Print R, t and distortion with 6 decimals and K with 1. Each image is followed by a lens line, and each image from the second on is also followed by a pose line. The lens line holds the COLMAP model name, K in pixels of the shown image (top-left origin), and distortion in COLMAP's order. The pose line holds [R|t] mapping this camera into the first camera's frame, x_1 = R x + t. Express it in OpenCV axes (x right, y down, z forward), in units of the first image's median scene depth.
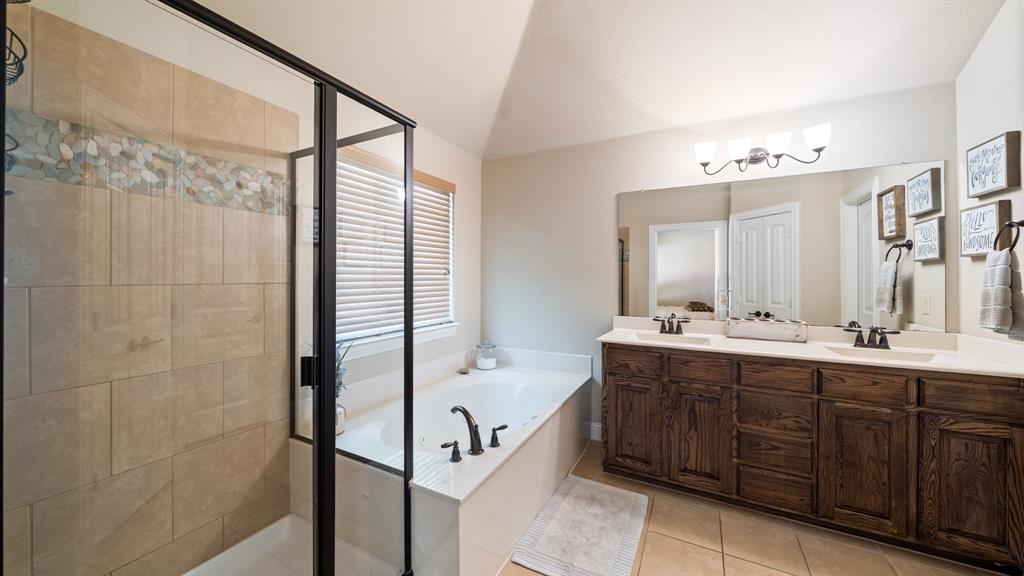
lens RADIAL K [[356.9, 0, 508.6], [0, 356.9, 272.2], [0, 0, 1]] dist [-0.002904, -0.000131]
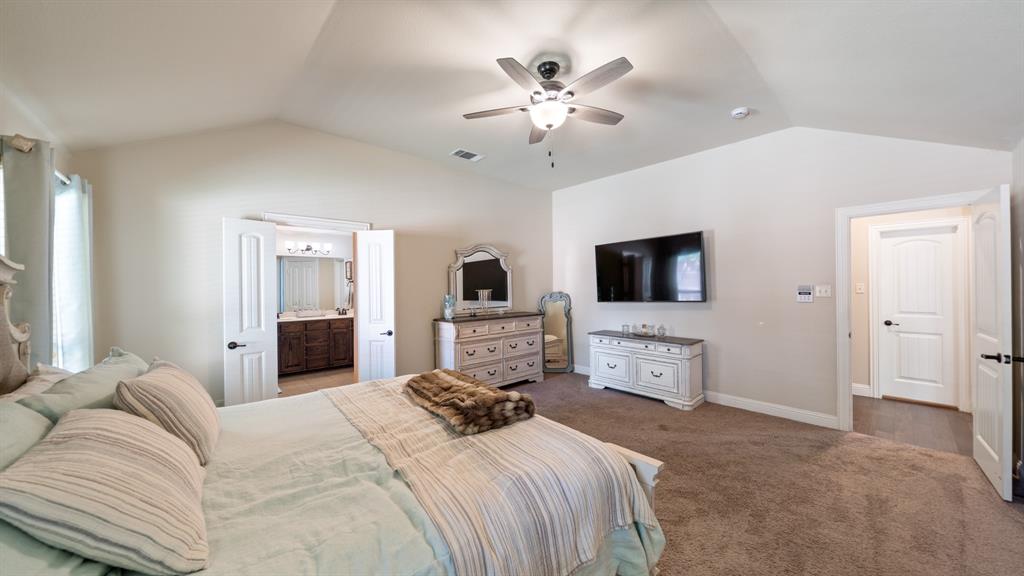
lens RADIAL K [[352.4, 0, 513.5], [0, 352.4, 286.7], [0, 0, 1]] dist [-0.005582, -0.000102]
pose [[0.342051, -0.008064, 0.939647, -1.530765], [0.005644, 0.999963, 0.006527, -0.058559], [-0.939664, 0.003071, 0.342084, -1.639831]]
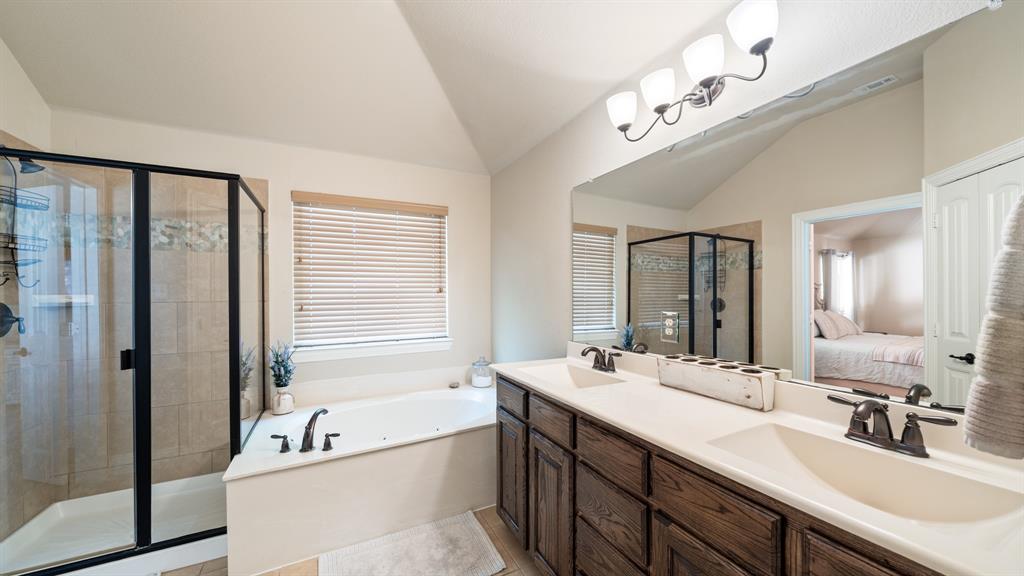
lens RADIAL K [[356.5, 0, 511.6], [0, 356.5, 289.5], [0, 0, 1]] dist [-0.001132, -0.000096]
pose [[0.819917, -0.016461, -0.572245, 0.940674], [0.018908, 0.999820, -0.001670, 0.006131], [0.572170, -0.009450, 0.820081, 0.382646]]
